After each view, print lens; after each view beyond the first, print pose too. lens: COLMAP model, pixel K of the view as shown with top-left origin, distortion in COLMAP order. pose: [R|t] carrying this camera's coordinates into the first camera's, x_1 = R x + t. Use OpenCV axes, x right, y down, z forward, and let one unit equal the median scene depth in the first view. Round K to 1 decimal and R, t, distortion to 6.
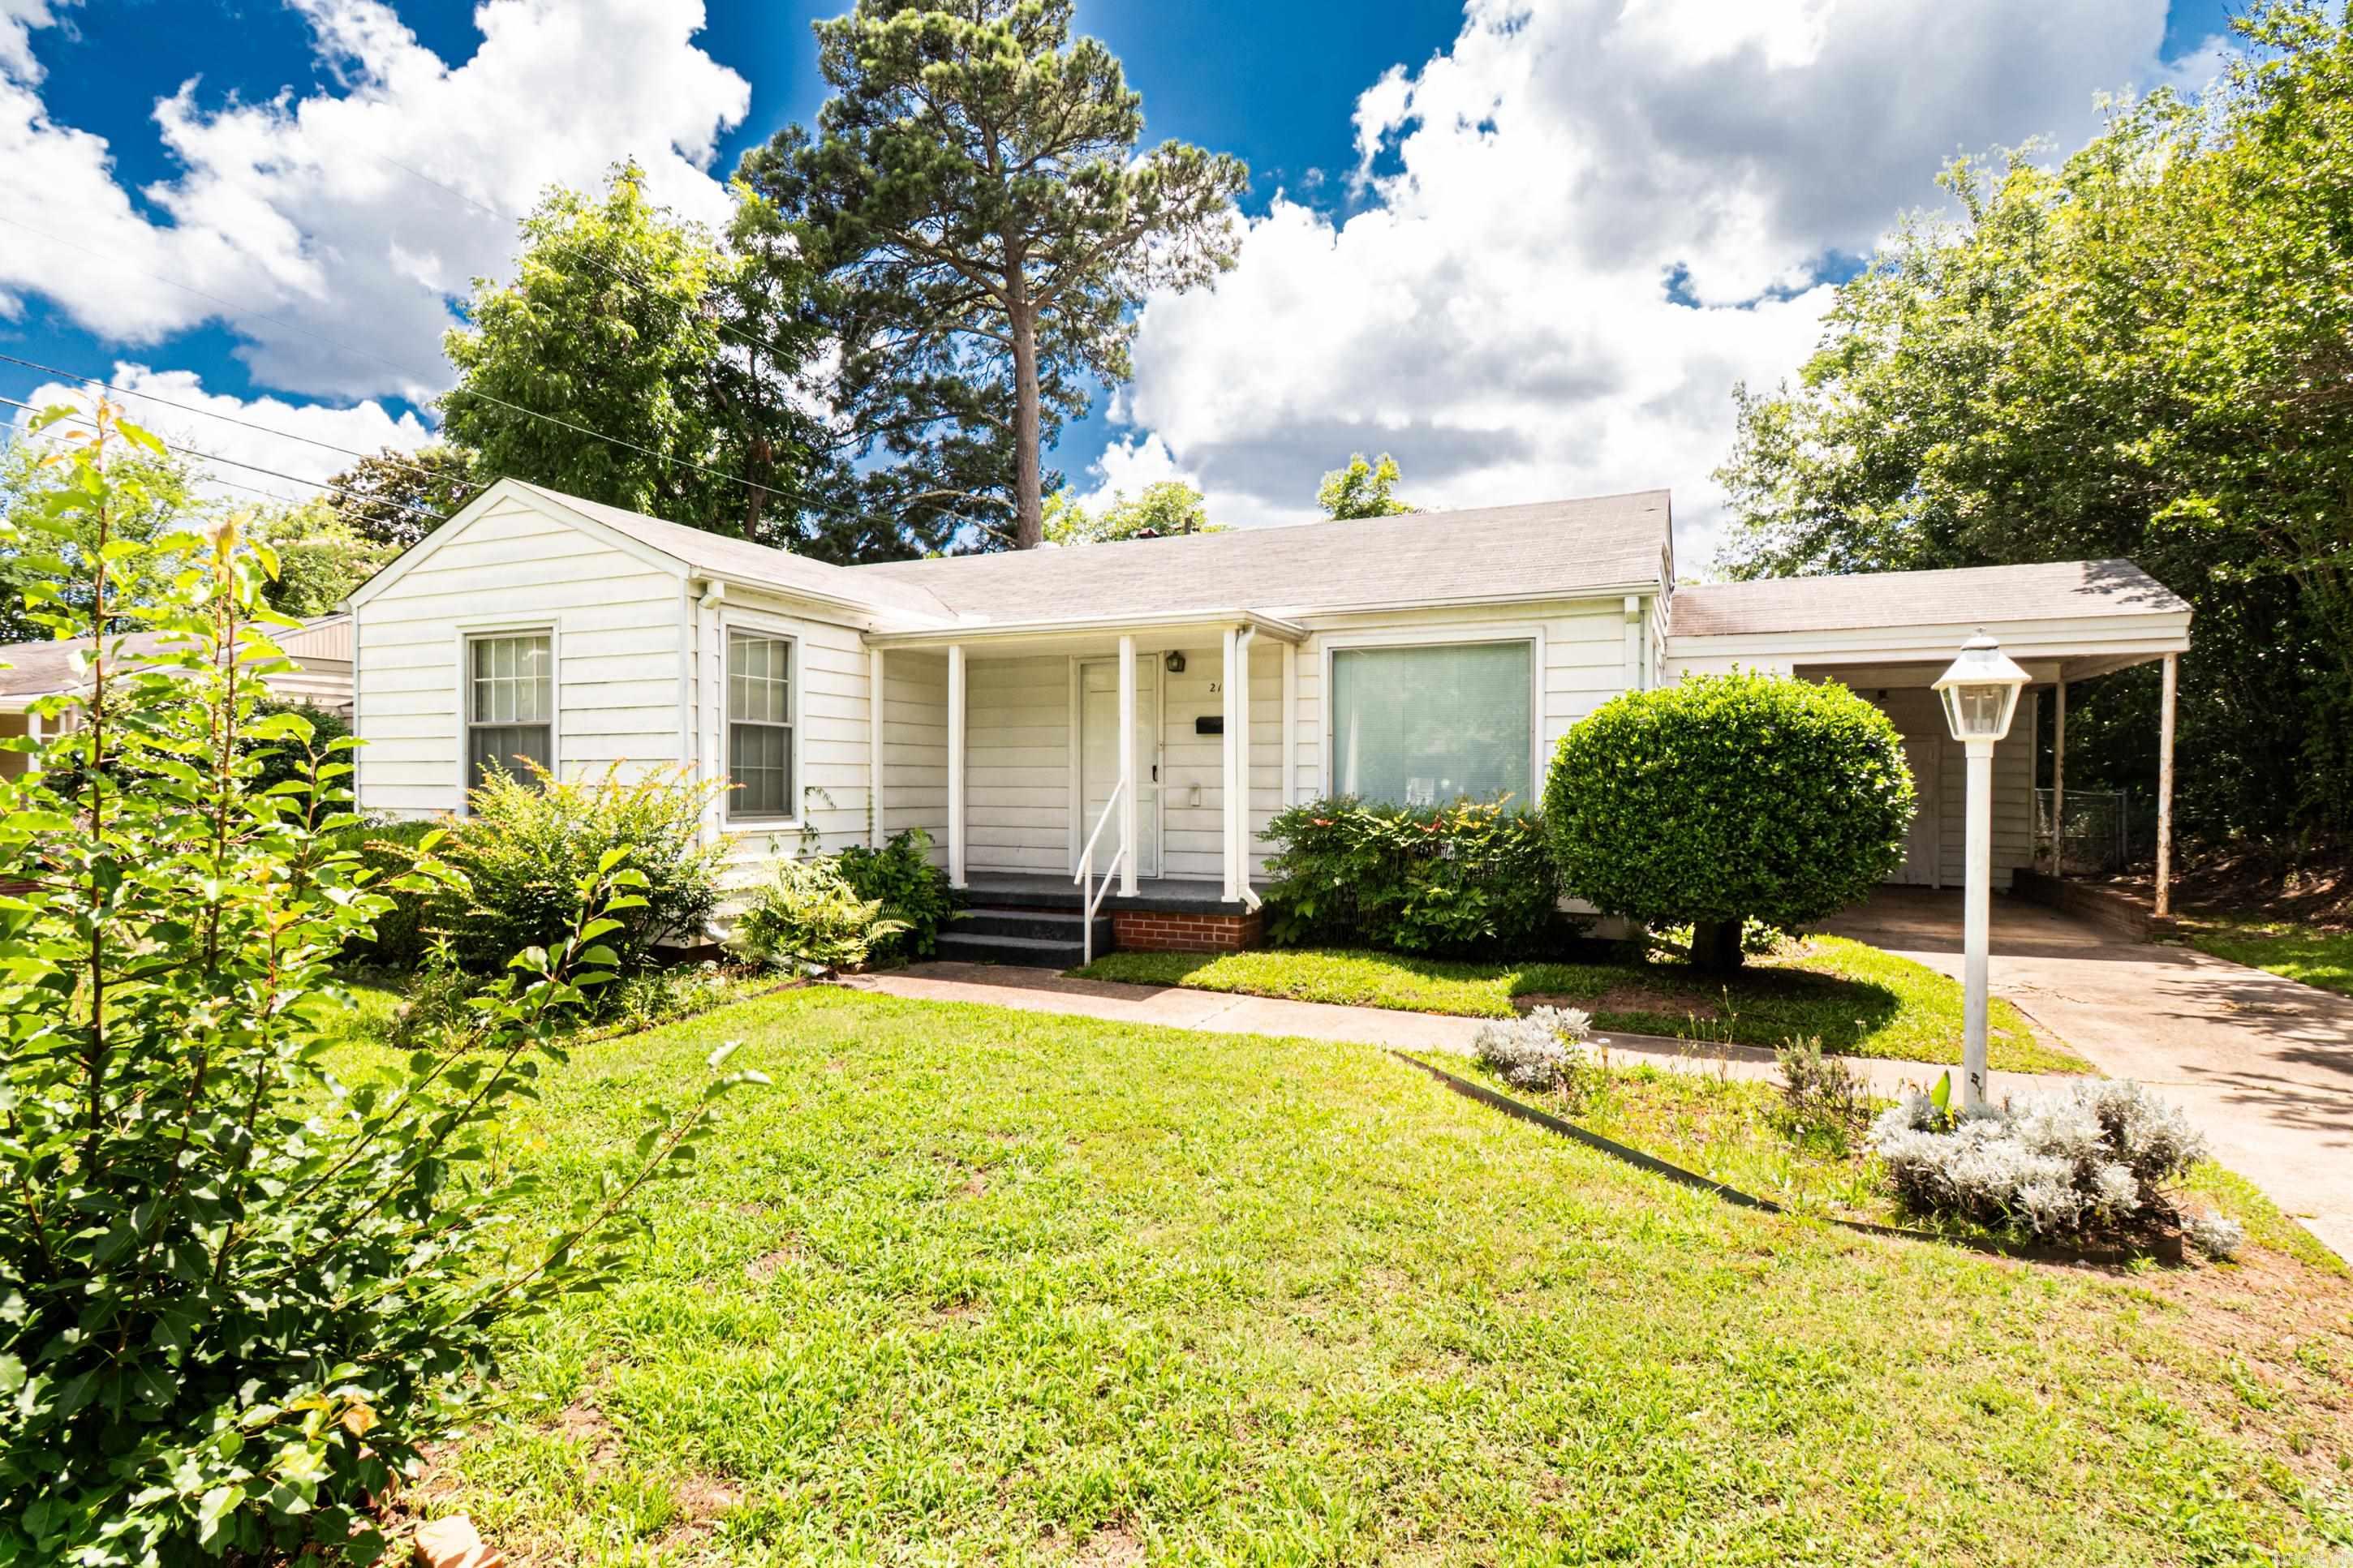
lens RADIAL K [[1158.1, 0, 1180.4], [0, 1158.1, 788.6], [0, 0, 1]] dist [-0.000231, 0.001390]
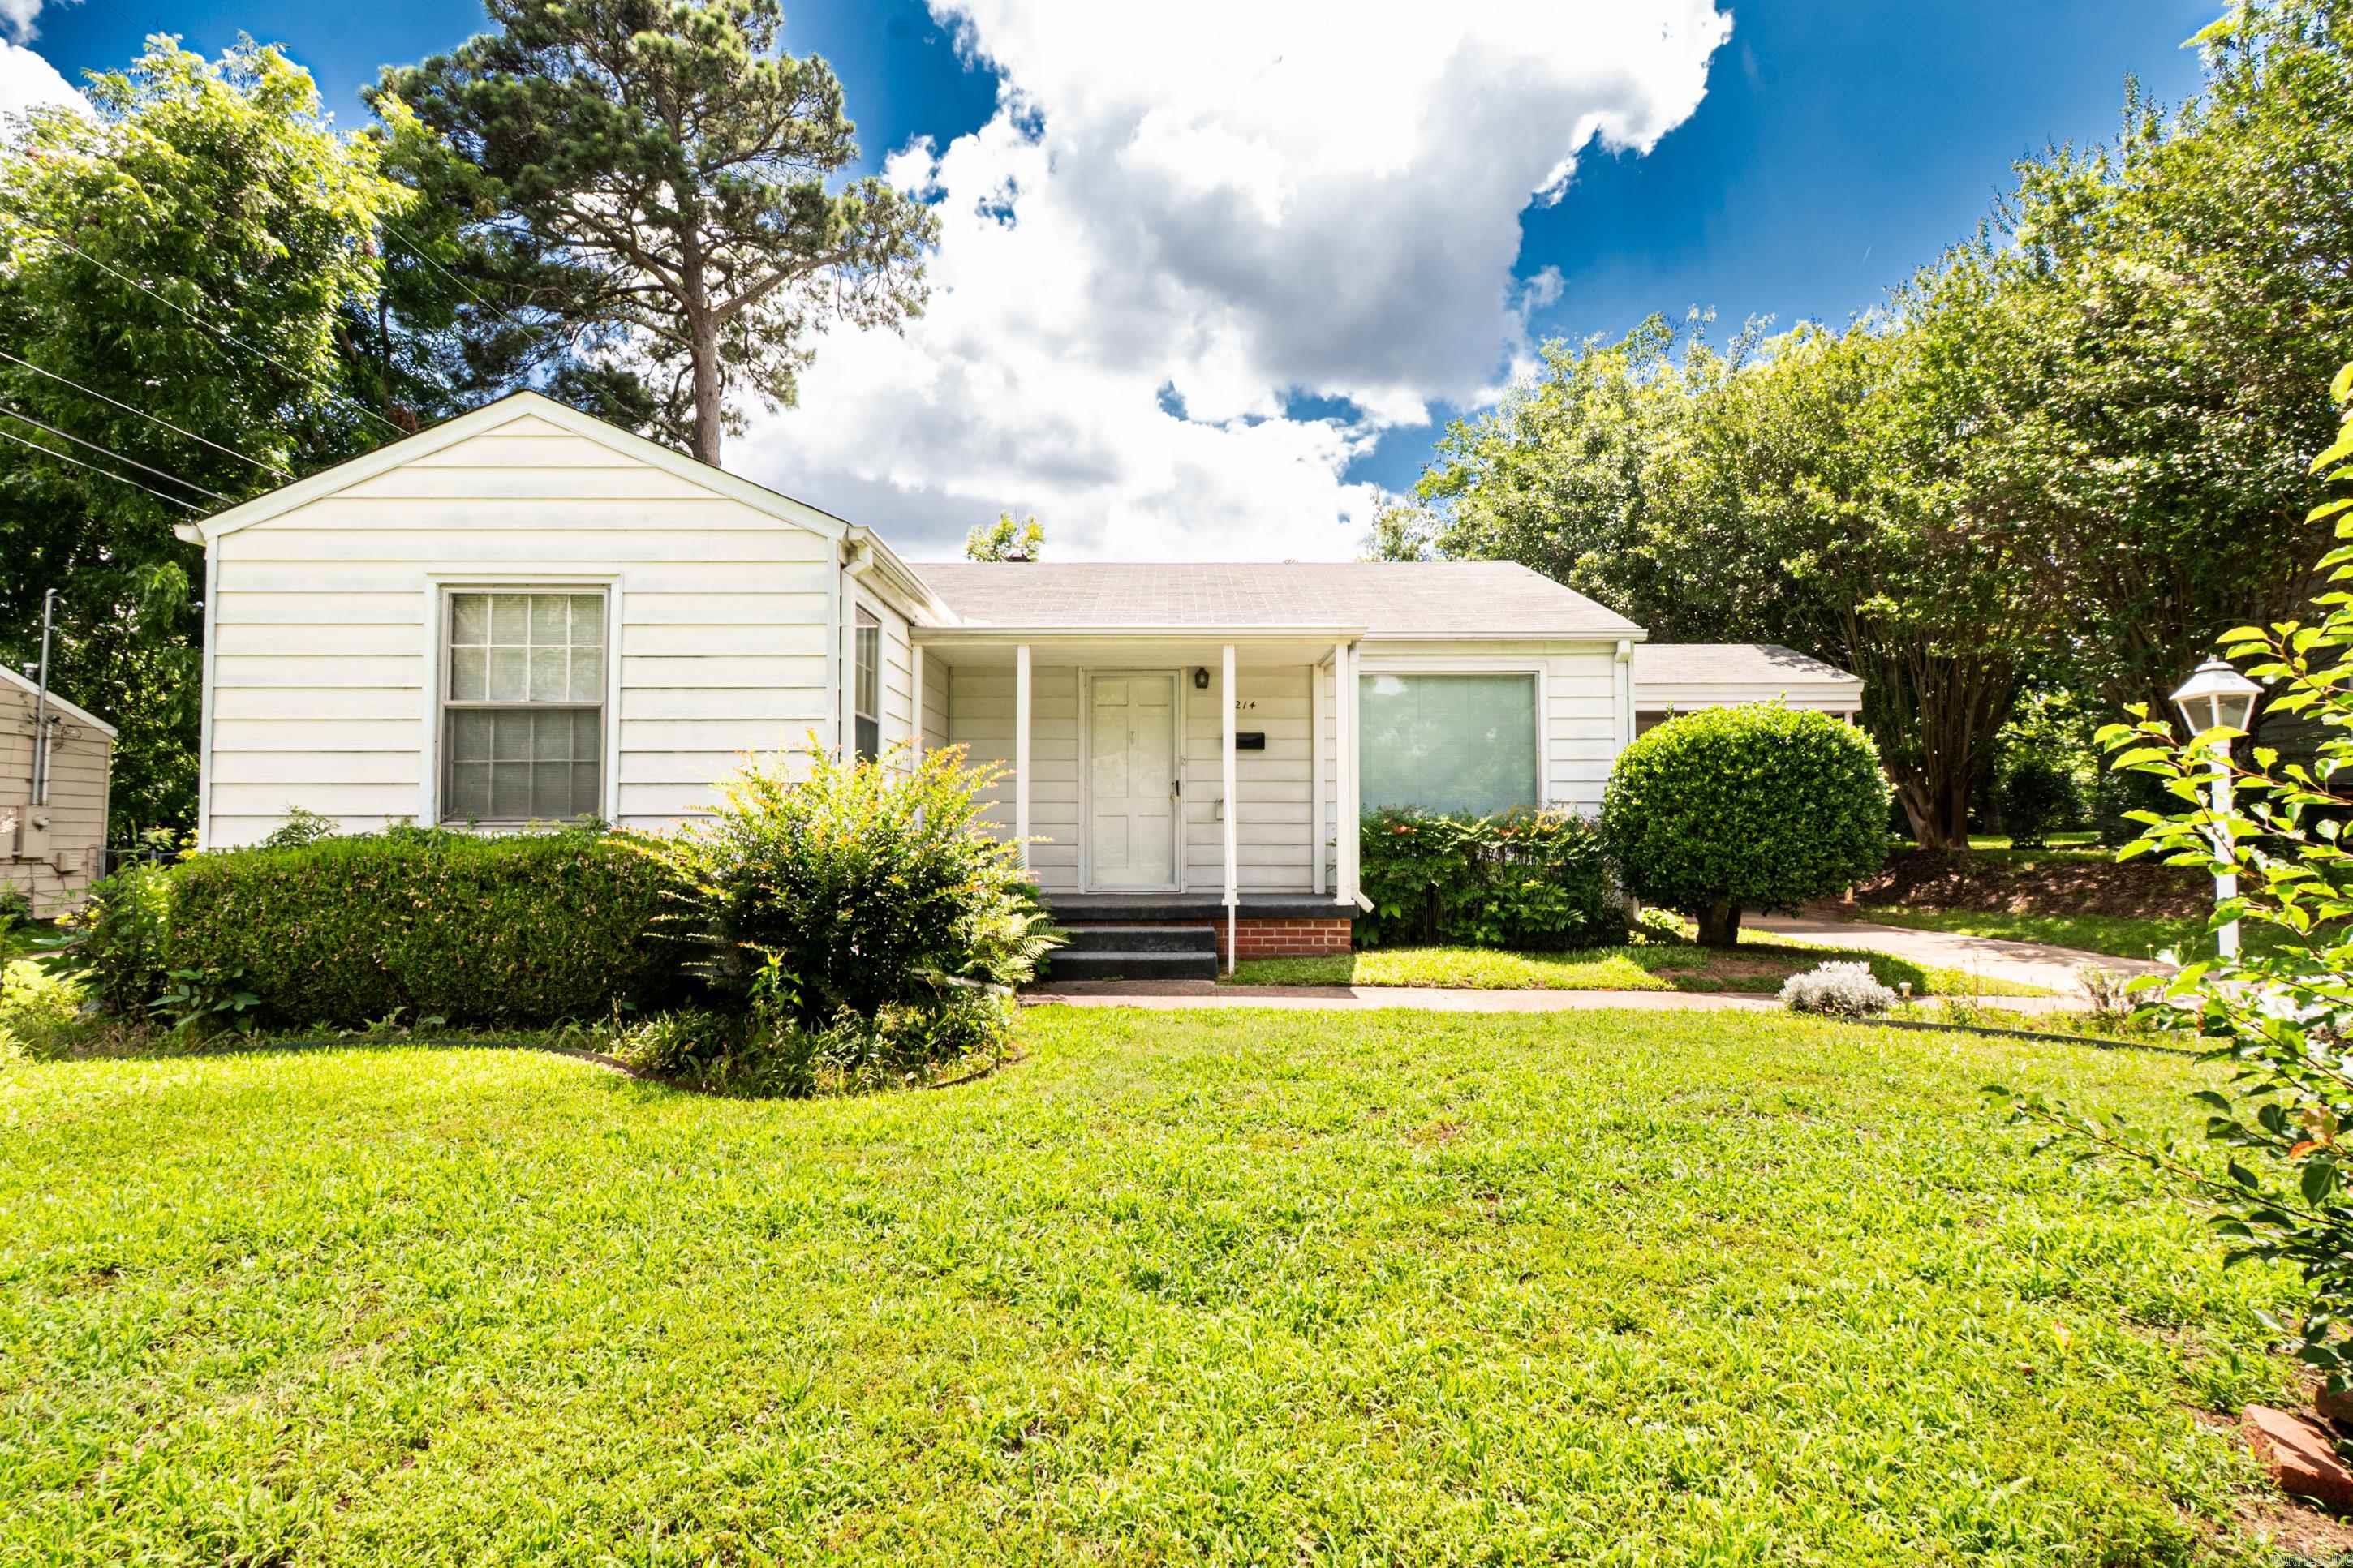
lens RADIAL K [[1100.9, 0, 1176.8], [0, 1100.9, 797.9], [0, 0, 1]] dist [0.003885, -0.000976]
pose [[0.913279, 0.011493, 0.407172, -0.201542], [0.004117, 0.999290, -0.037441, 0.015363], [-0.407313, 0.035870, 0.912584, 0.062406]]
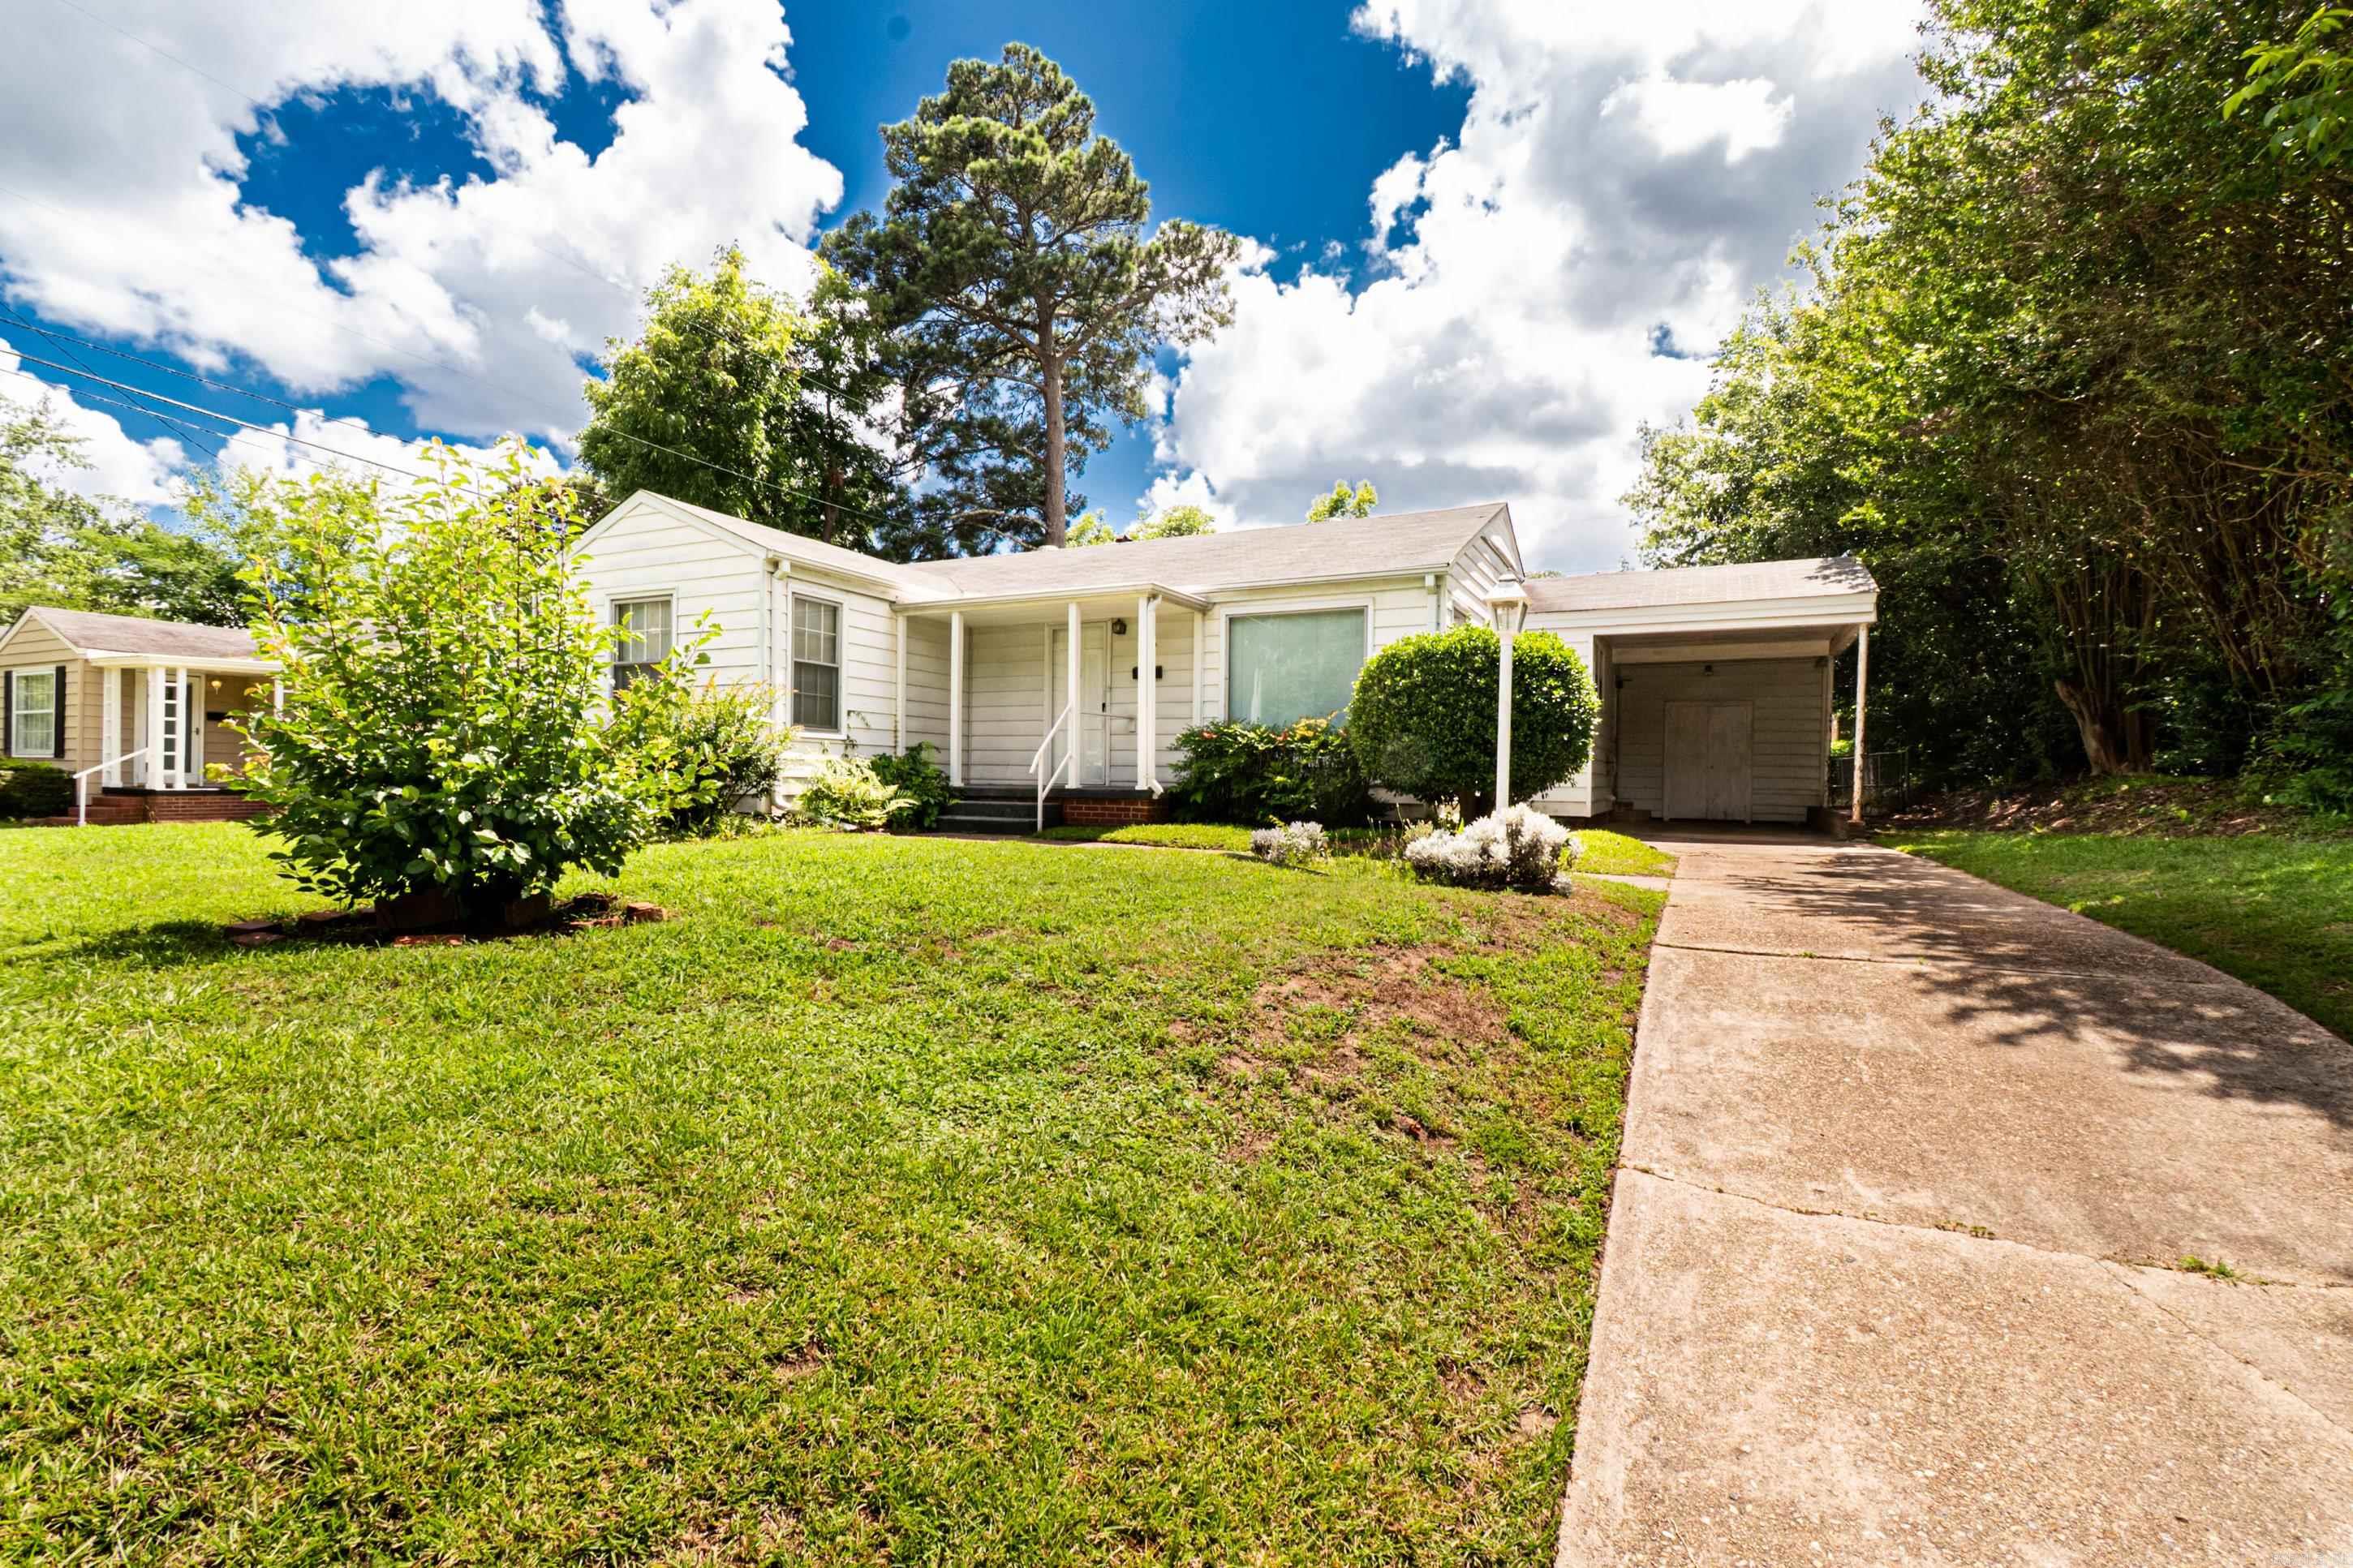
lens RADIAL K [[1042.4, 0, 1181.6], [0, 1042.4, 792.5], [0, 0, 1]] dist [-0.003555, -0.002217]
pose [[0.999365, 0.010438, -0.034081, 0.054619], [-0.010221, 0.999927, 0.006514, 0.037284], [0.034146, -0.006162, 0.999398, -0.109185]]
